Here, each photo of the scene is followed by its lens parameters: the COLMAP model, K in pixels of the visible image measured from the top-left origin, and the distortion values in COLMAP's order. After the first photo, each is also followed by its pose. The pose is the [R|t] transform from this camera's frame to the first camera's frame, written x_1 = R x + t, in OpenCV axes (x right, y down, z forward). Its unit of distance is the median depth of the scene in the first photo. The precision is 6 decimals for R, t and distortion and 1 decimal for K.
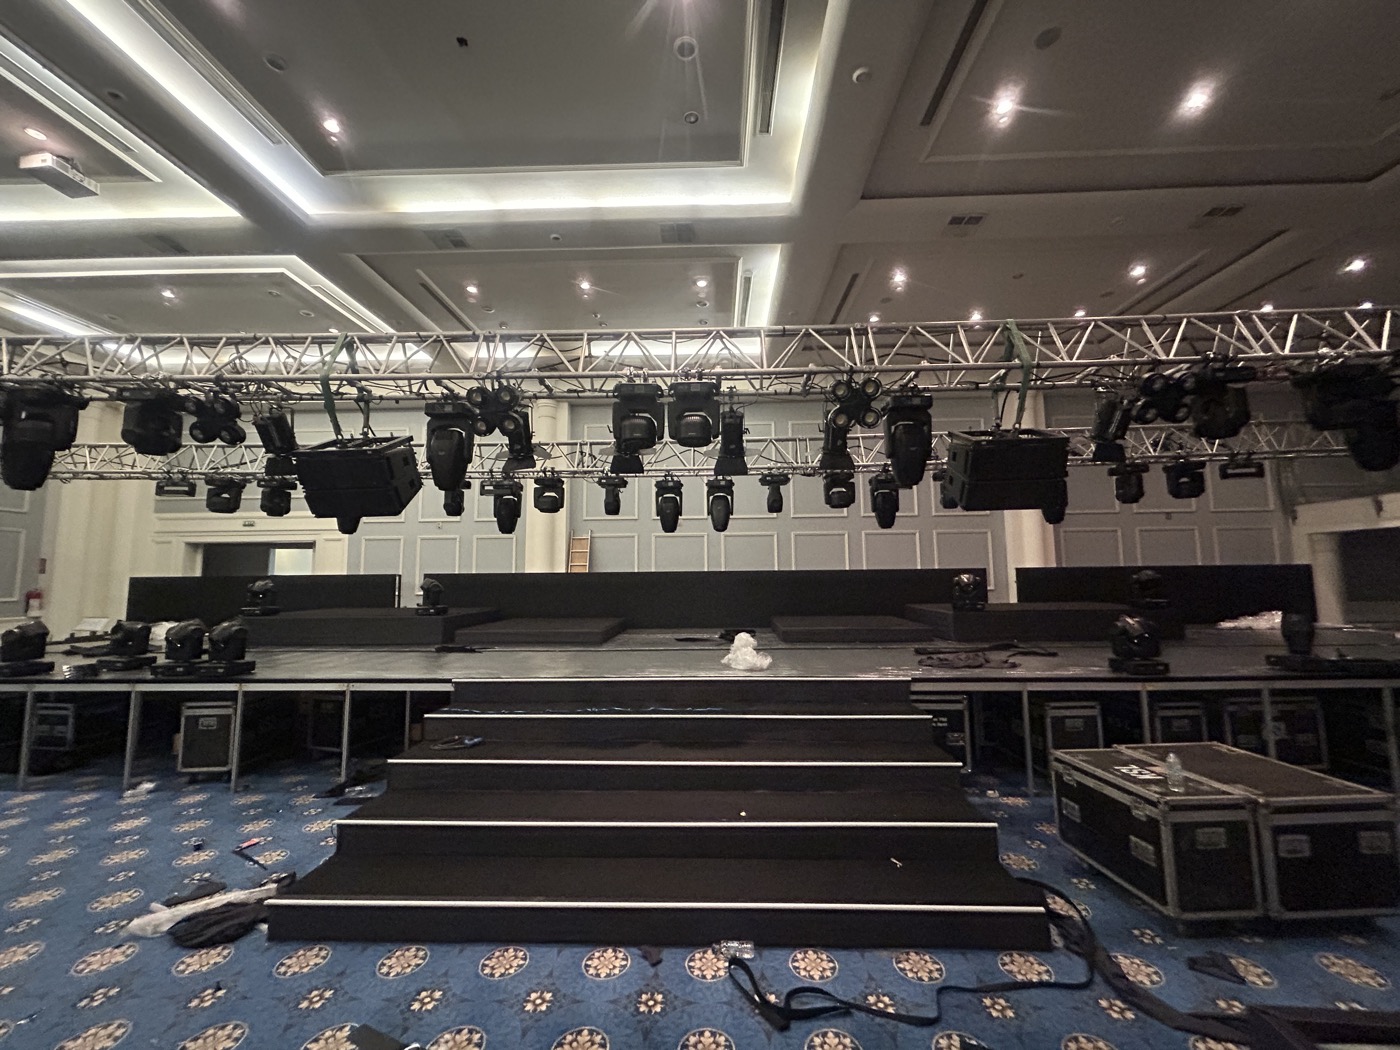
lens RADIAL K [[582.2, 0, 700.0], [0, 582.2, 525.0], [0, 0, 1]] dist [0.087088, -0.033493]
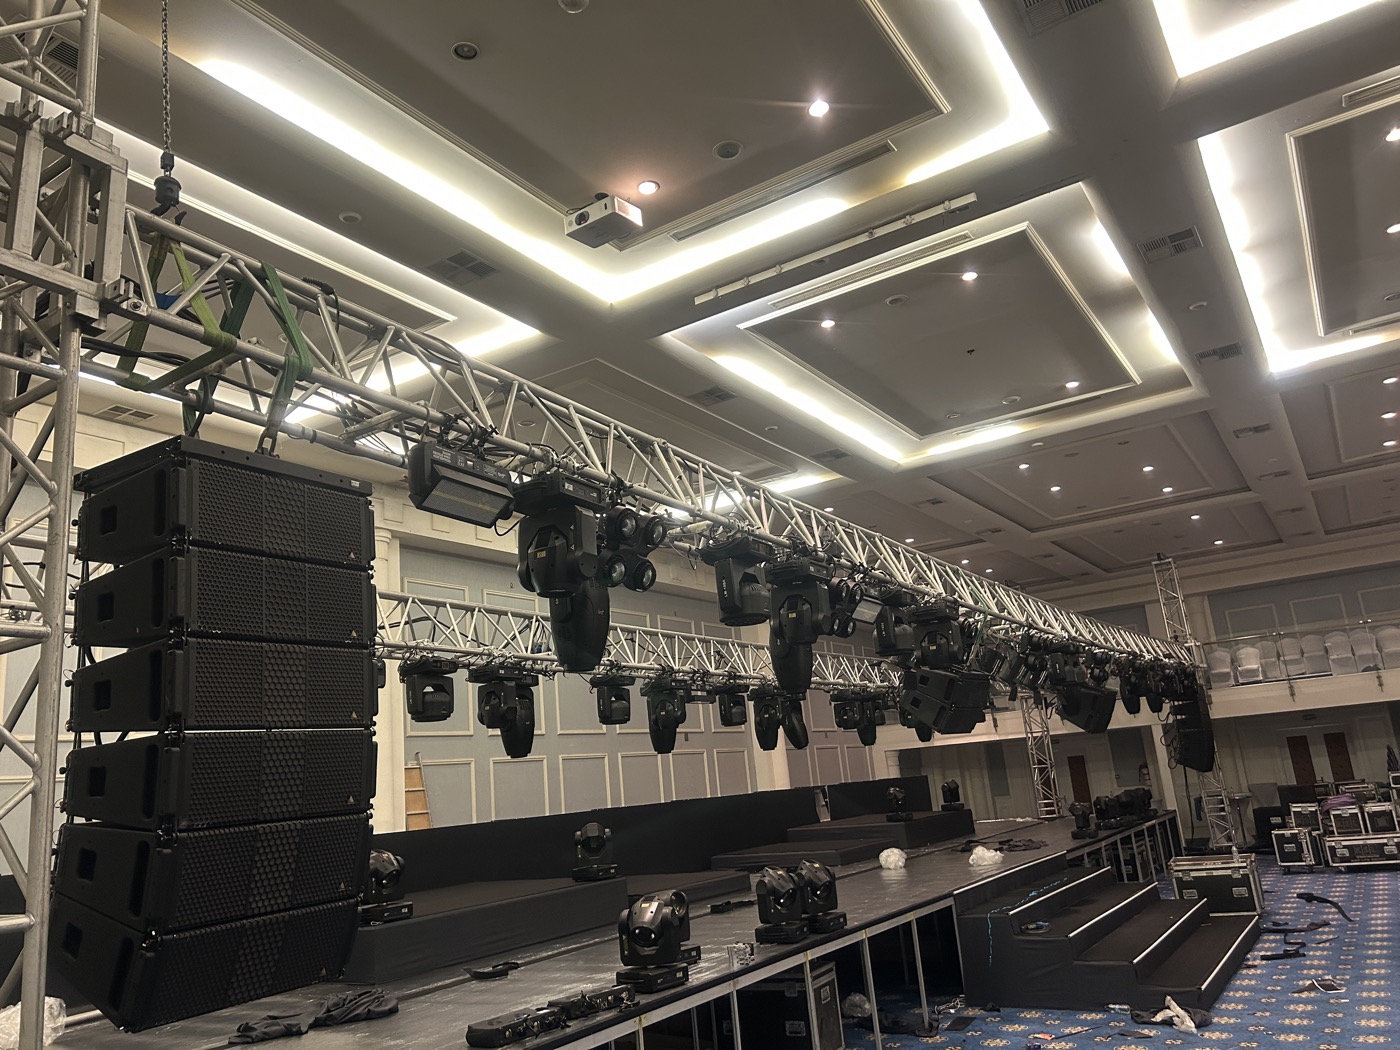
lens RADIAL K [[1046.2, 0, 700.0], [0, 1046.2, 525.0], [0, 0, 1]] dist [0.067132, -0.068378]
pose [[0.481140, 0.184082, 0.857099, -1.110510], [0.009214, 0.976589, -0.214918, 0.013771], [-0.876595, 0.111303, 0.468180, 0.228742]]
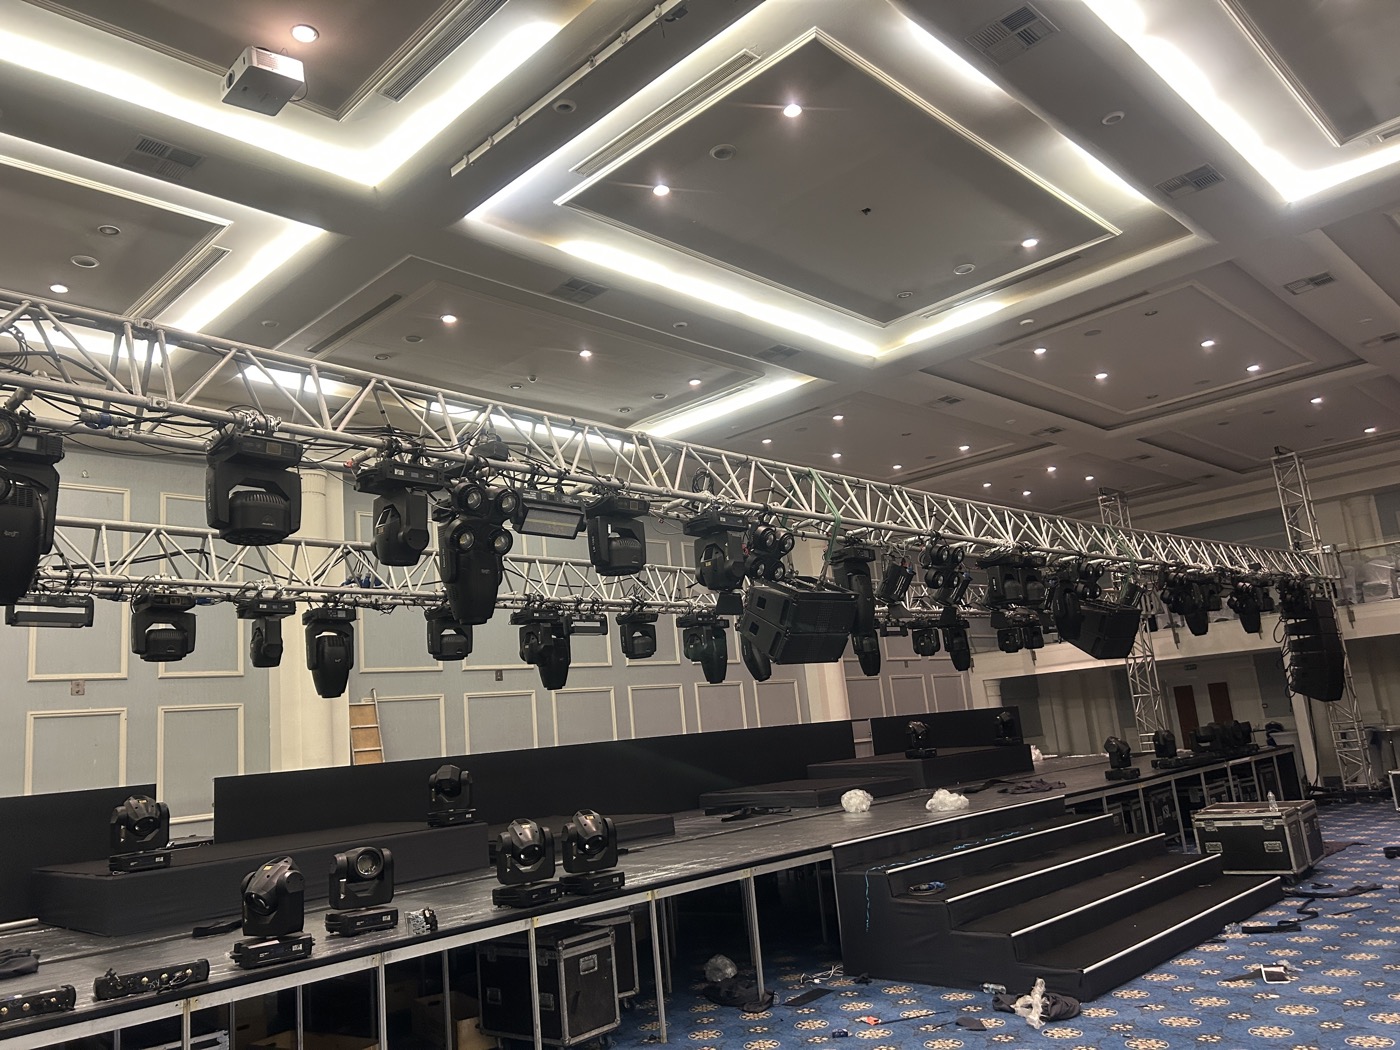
lens RADIAL K [[1046.2, 0, 700.0], [0, 1046.2, 525.0], [0, 0, 1]] dist [0.067132, -0.068378]
pose [[0.650241, 0.104716, 0.752477, -0.852932], [0.018013, 0.988052, -0.153064, 0.011933], [-0.759514, 0.113083, 0.640586, 0.048690]]
